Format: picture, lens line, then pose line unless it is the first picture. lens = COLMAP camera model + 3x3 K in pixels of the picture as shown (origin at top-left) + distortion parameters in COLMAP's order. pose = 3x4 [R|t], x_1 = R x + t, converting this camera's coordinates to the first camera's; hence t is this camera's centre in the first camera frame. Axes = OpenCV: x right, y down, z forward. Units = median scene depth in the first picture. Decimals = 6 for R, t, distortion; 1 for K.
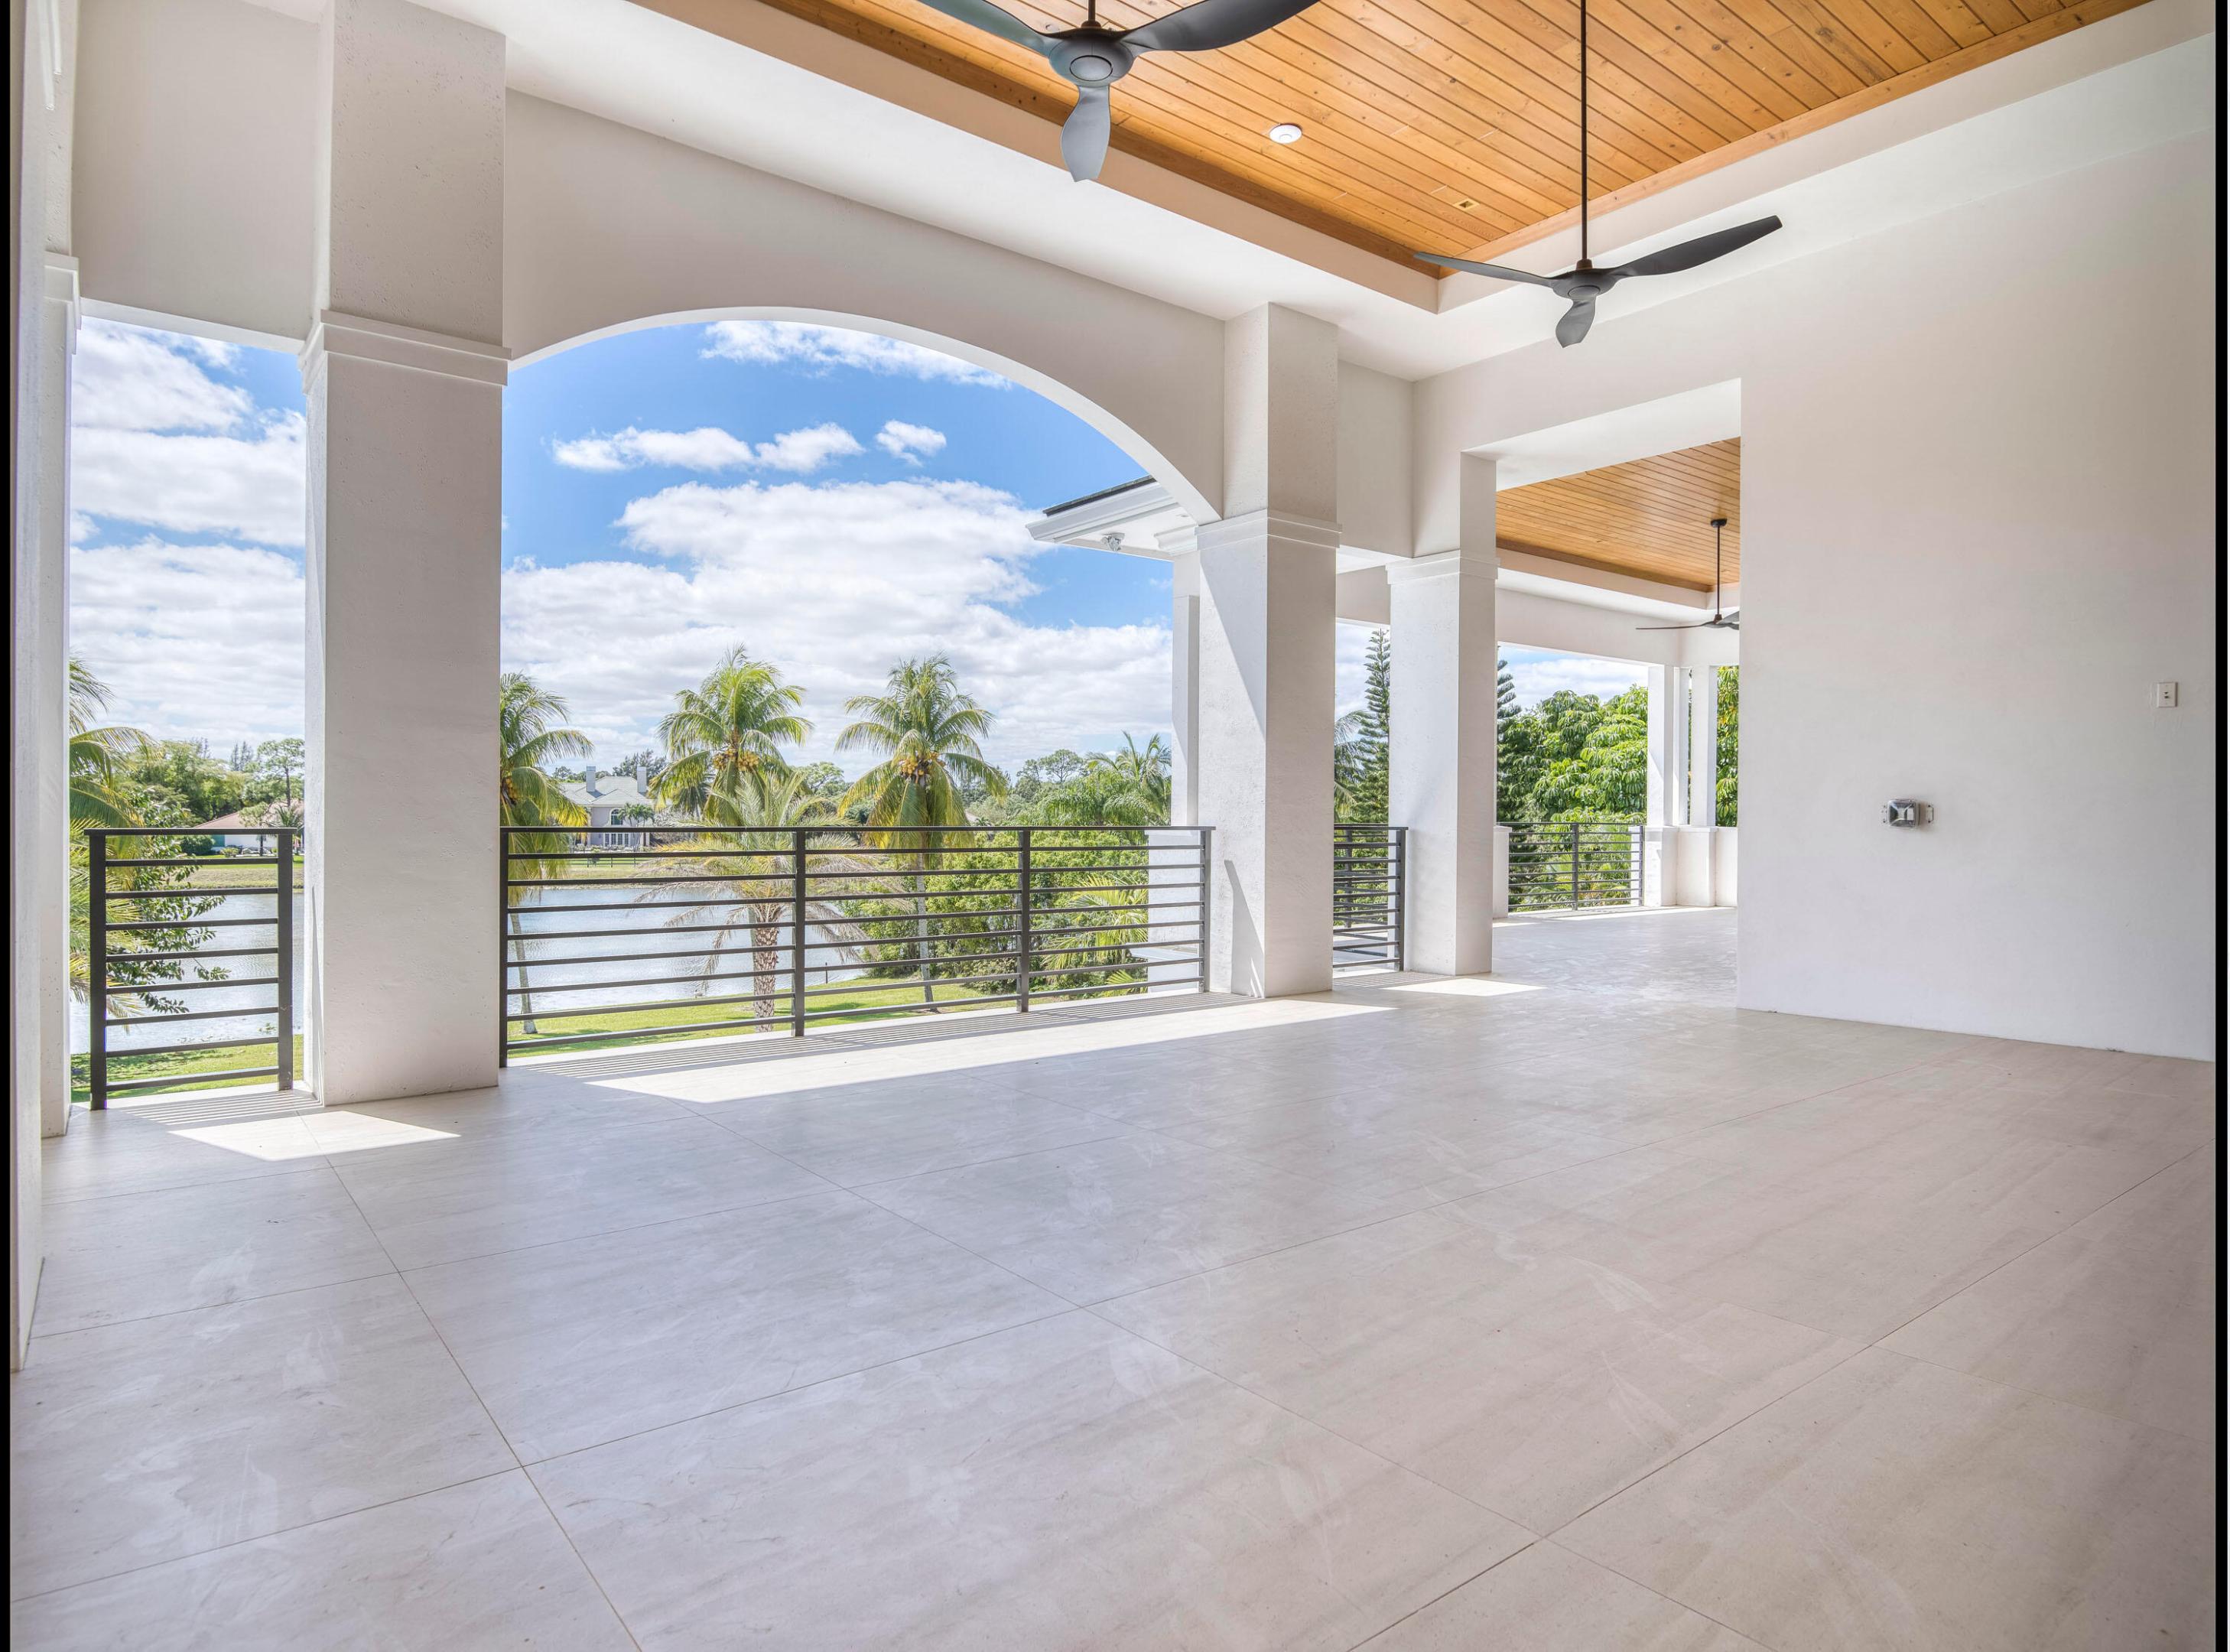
lens RADIAL K [[1296.3, 0, 1115.0], [0, 1296.3, 826.0], [0, 0, 1]] dist [0.003262, 0.000888]
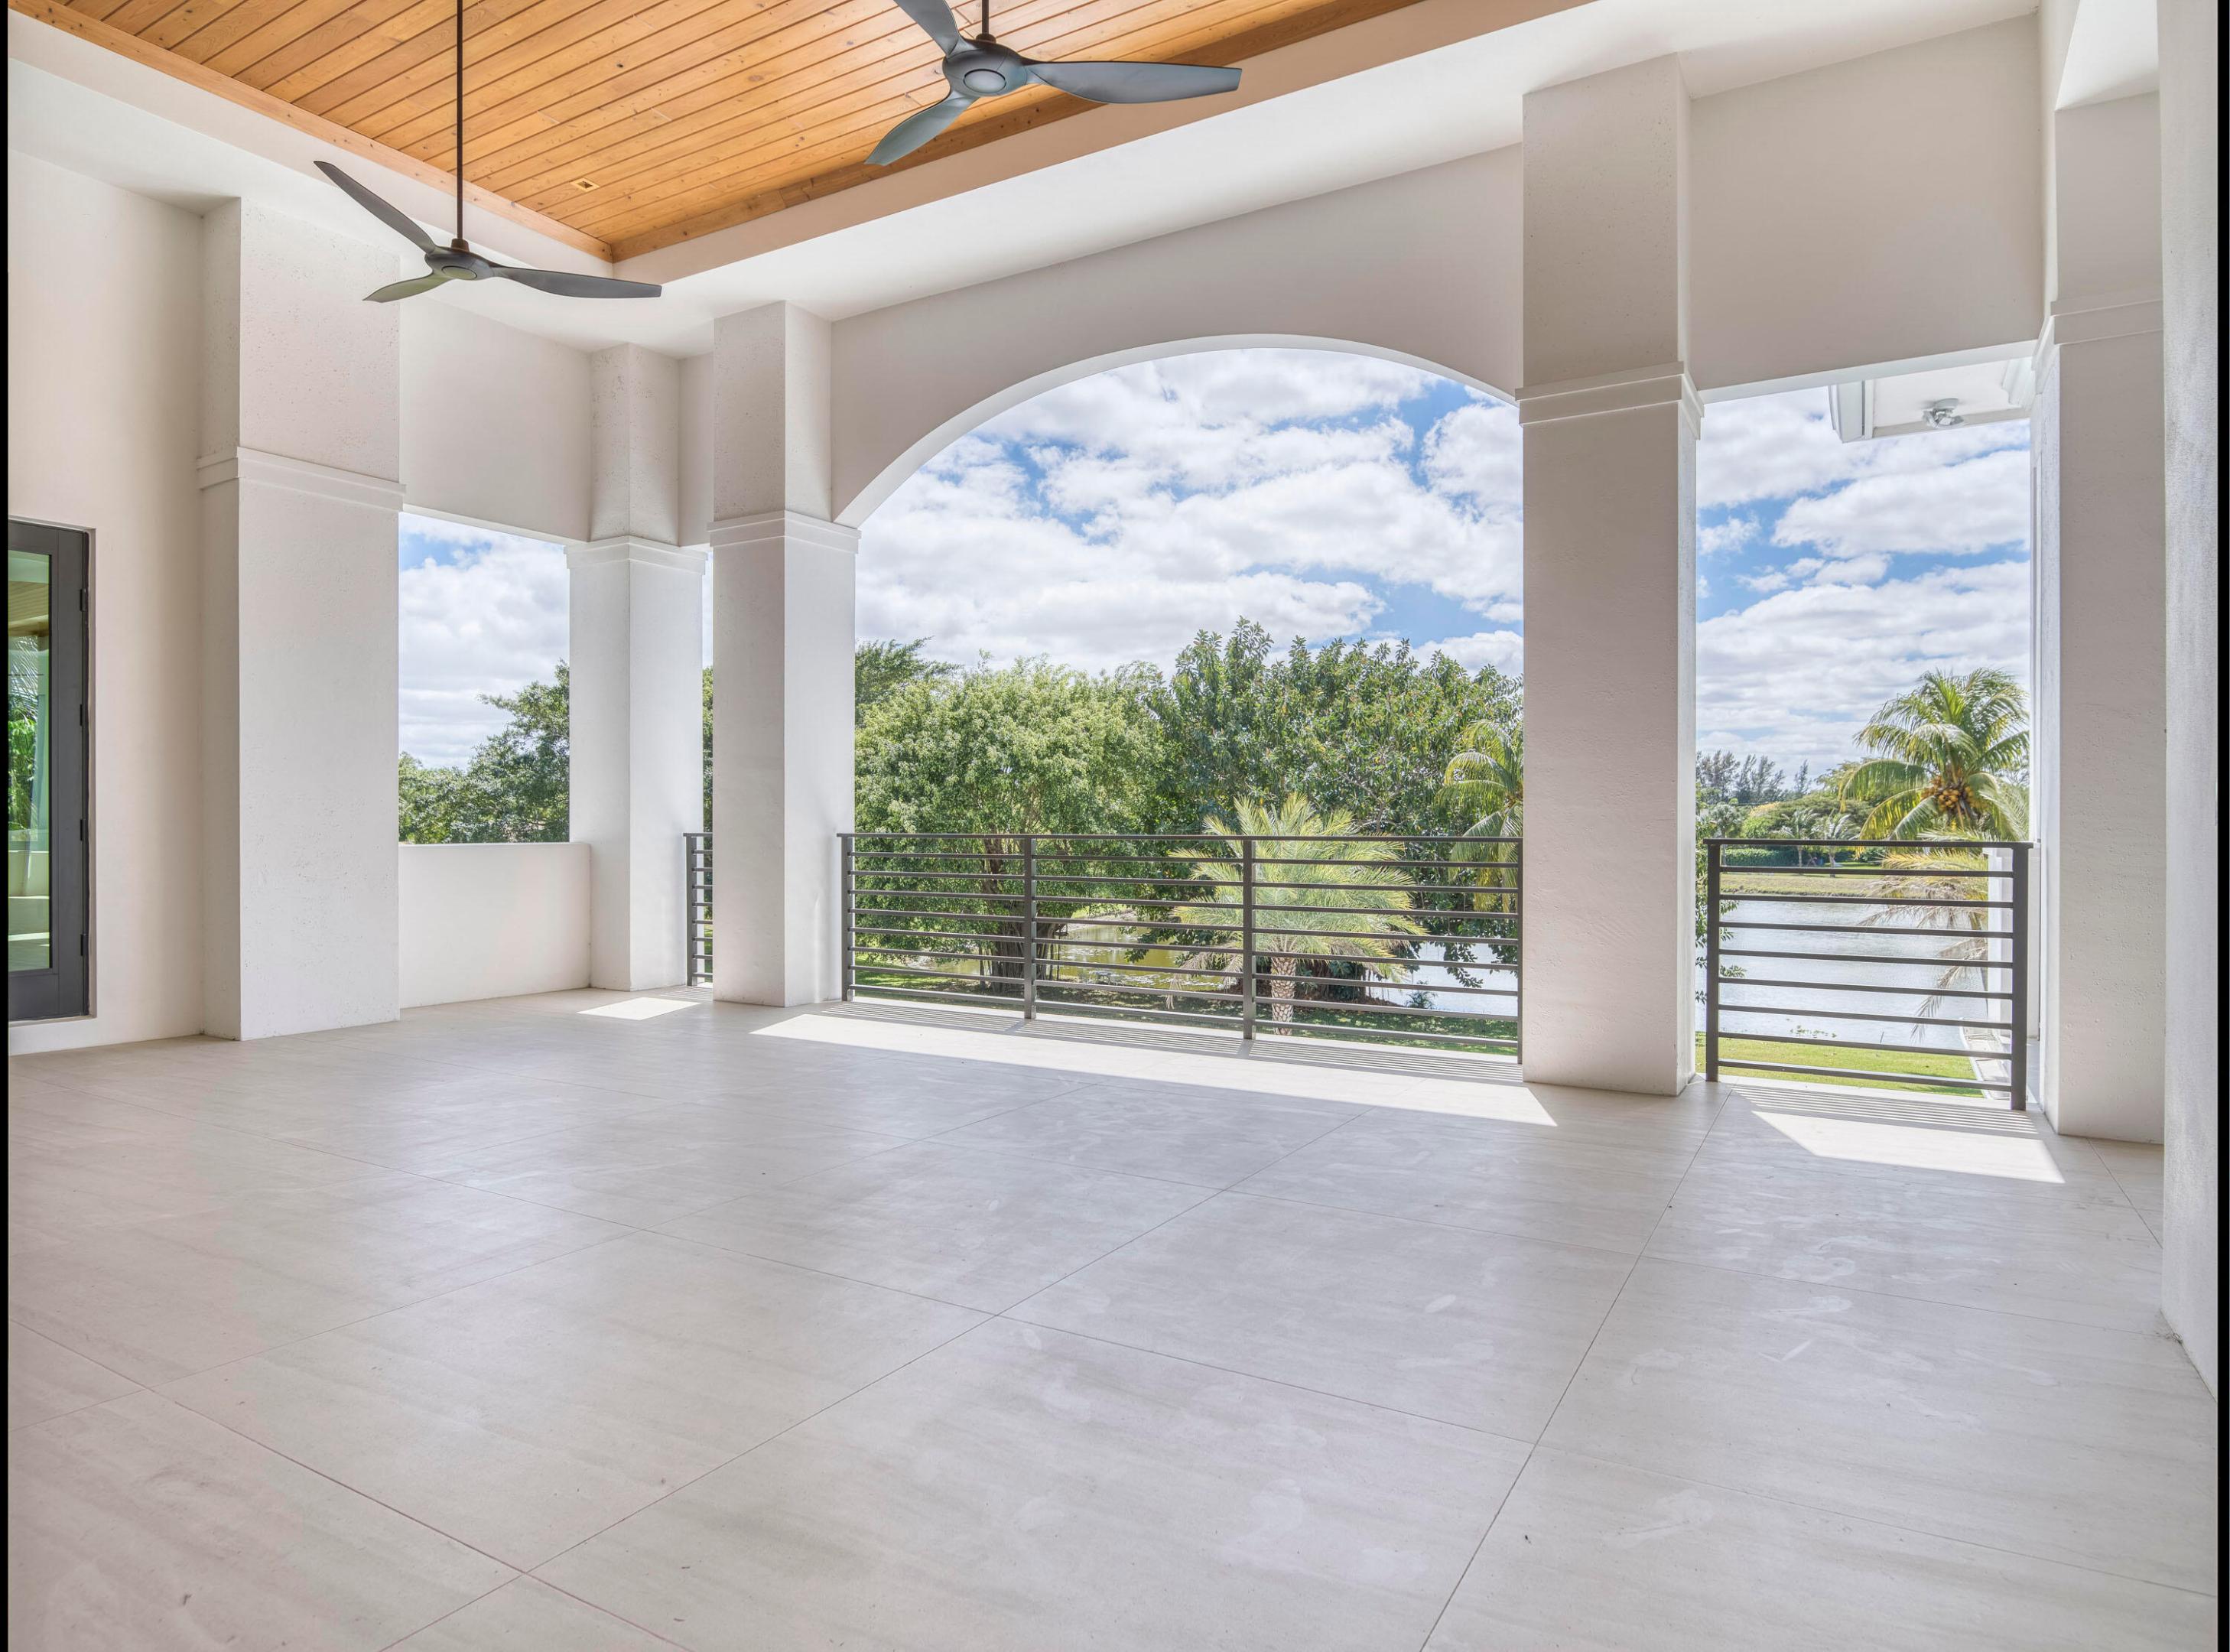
lens RADIAL K [[1301.0, 0, 1115.0], [0, 1301.0, 826.0], [0, 0, 1]] dist [-0.027137, -0.000020]
pose [[0.360880, -0.001998, -0.932610, 0.270558], [-0.006832, 0.999965, -0.004786, -0.001199], [0.932587, 0.008099, 0.360853, 0.213766]]
